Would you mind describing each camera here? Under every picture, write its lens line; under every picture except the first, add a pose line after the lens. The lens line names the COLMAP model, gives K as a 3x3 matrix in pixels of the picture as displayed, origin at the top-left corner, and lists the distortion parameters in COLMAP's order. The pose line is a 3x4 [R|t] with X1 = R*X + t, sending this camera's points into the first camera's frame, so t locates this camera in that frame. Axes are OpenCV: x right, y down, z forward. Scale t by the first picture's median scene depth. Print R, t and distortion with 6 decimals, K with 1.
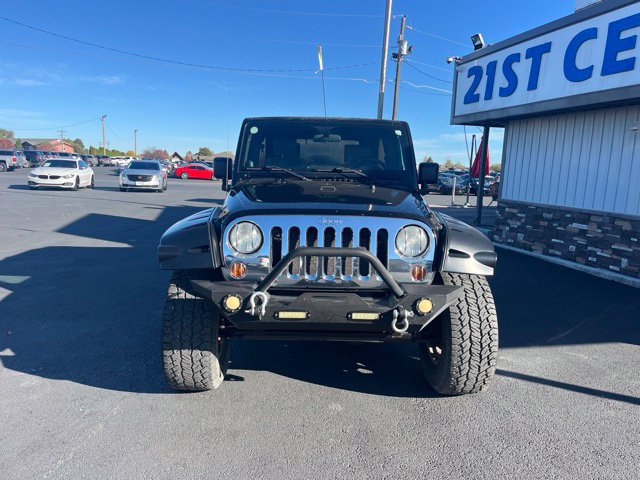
lens RADIAL K [[482.8, 0, 320.3], [0, 482.8, 235.2], [0, 0, 1]] dist [0.058290, -0.075808]
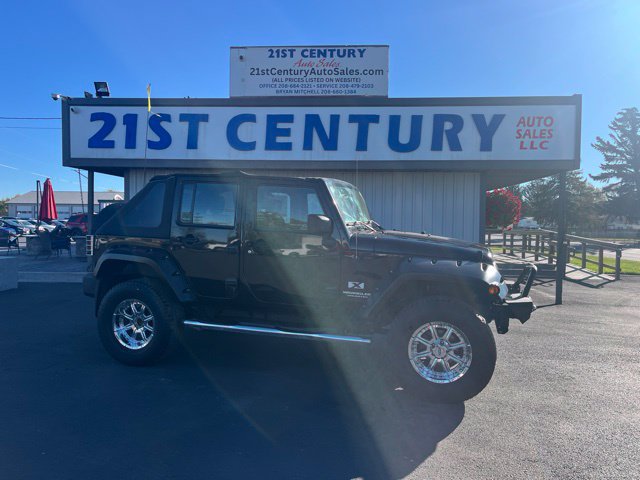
lens RADIAL K [[482.8, 0, 313.5], [0, 482.8, 237.0], [0, 0, 1]] dist [0.058290, -0.075808]
pose [[0.317702, -0.060780, 0.946241, -0.536510], [0.130233, 0.991283, 0.019947, -0.058770], [-0.939204, 0.116894, 0.322848, 0.312502]]
